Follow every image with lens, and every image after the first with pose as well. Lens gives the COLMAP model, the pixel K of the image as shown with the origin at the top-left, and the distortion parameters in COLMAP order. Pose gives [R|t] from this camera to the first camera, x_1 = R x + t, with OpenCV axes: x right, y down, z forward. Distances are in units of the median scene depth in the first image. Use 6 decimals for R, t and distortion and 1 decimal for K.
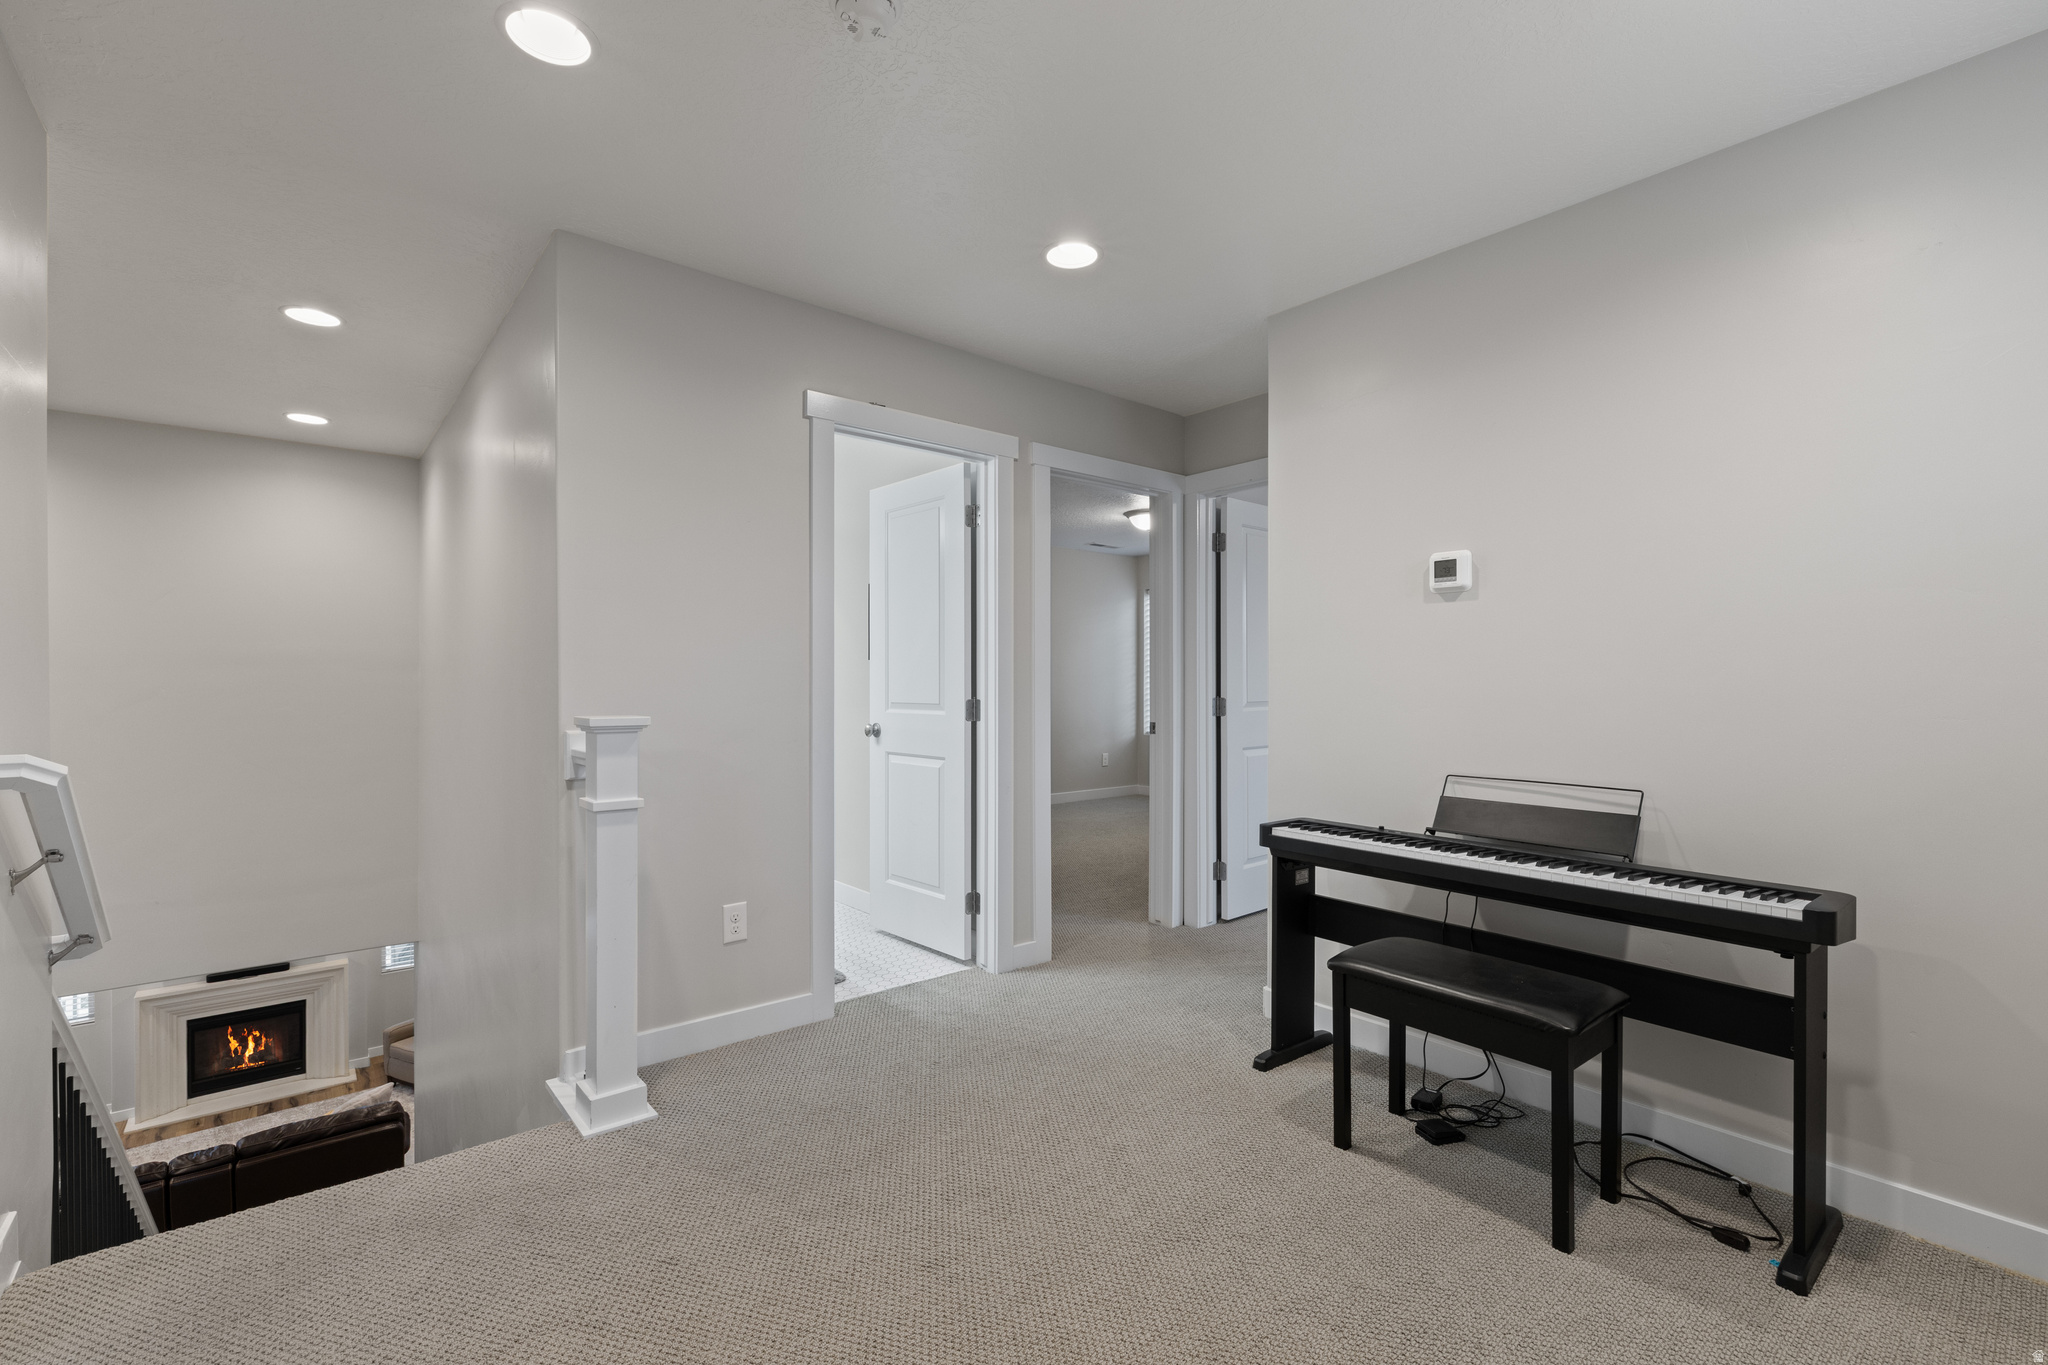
lens RADIAL K [[894.0, 0, 1026.6], [0, 894.0, 680.7], [0, 0, 1]] dist [0.003873, -0.000191]
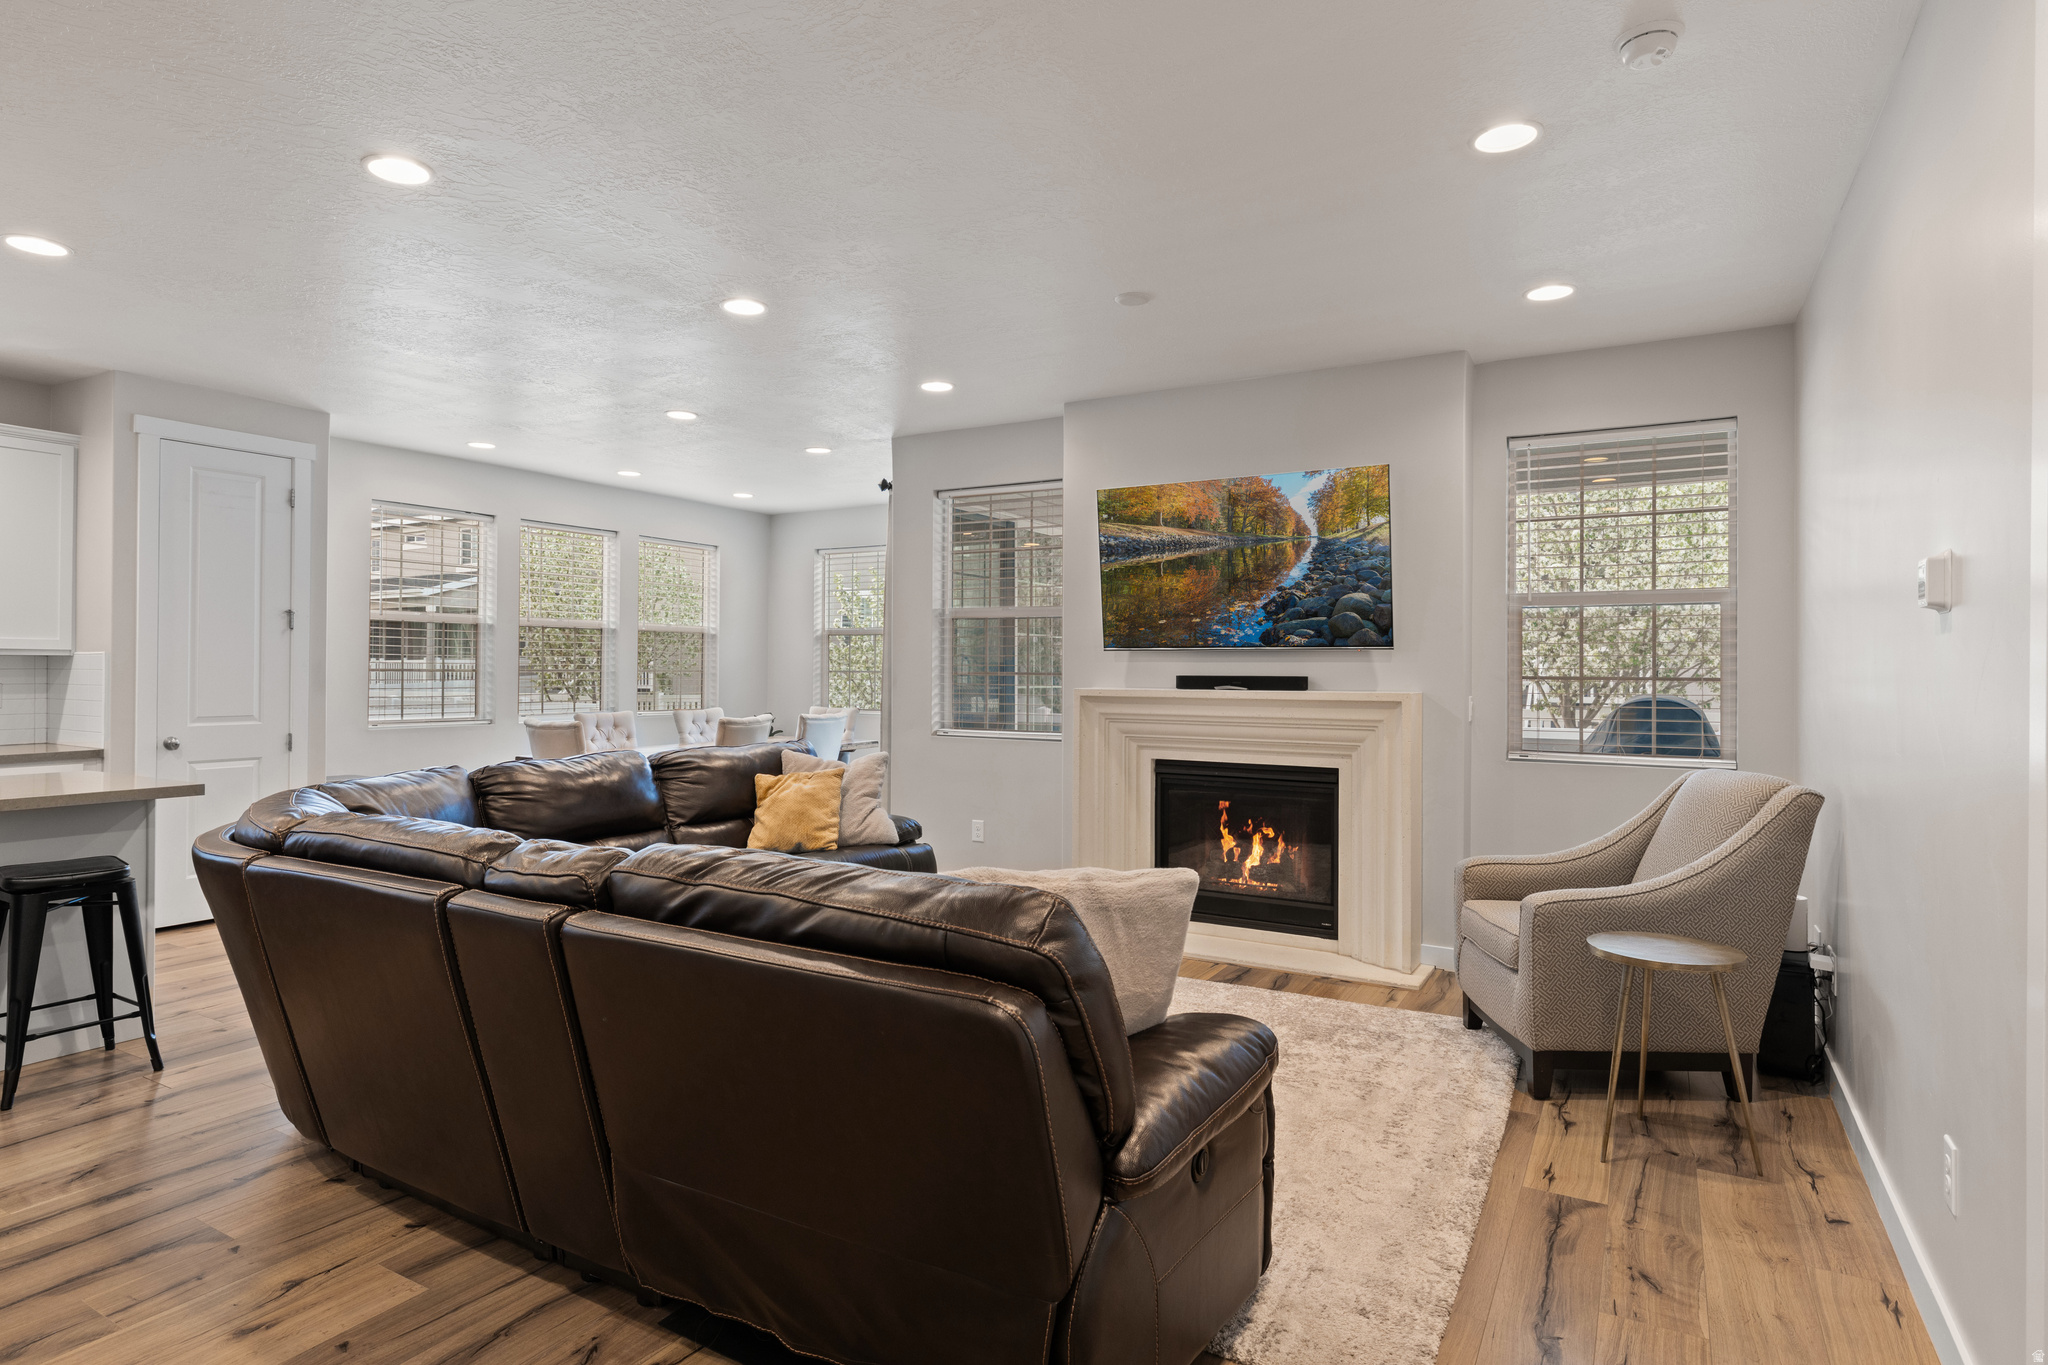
lens RADIAL K [[1095.6, 0, 1020.6], [0, 1095.6, 662.4], [0, 0, 1]] dist [-0.000215, -0.000558]
pose [[0.339037, -0.011444, -0.940704, -0.366570], [-0.007671, 0.999859, -0.014928, 0.321280], [0.940742, 0.012277, 0.338901, 0.693185]]
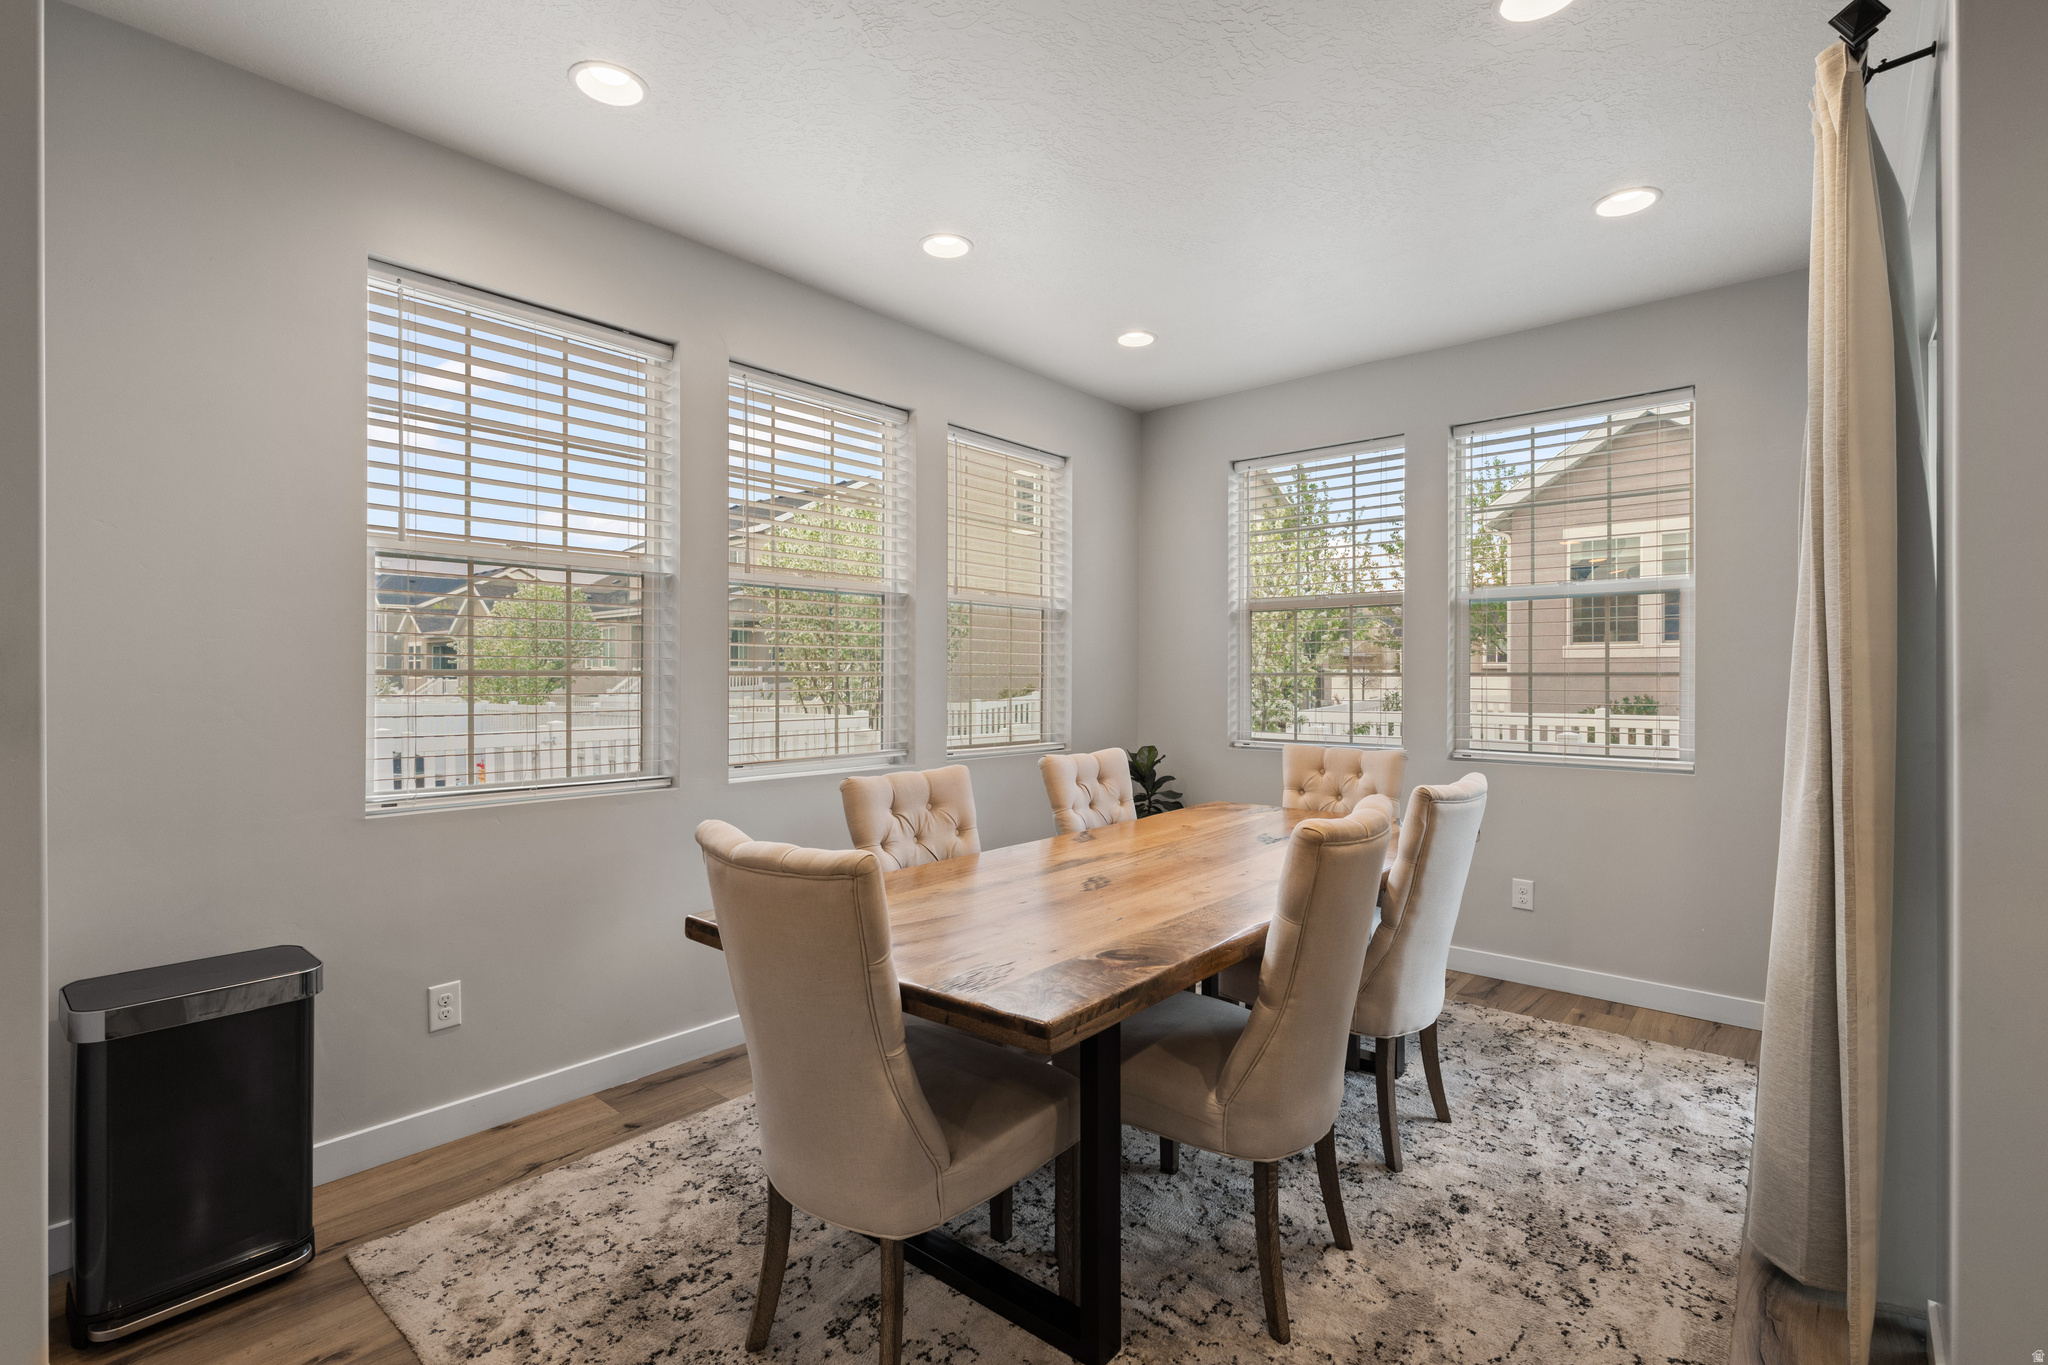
lens RADIAL K [[932.6, 0, 1015.9], [0, 932.6, 678.9], [0, 0, 1]] dist [0.002860, 0.000227]
pose [[0.158717, -0.003879, -0.987316, -0.934938], [-0.005872, 0.999971, -0.004873, 0.321124], [0.987307, 0.006571, 0.158690, 0.666065]]
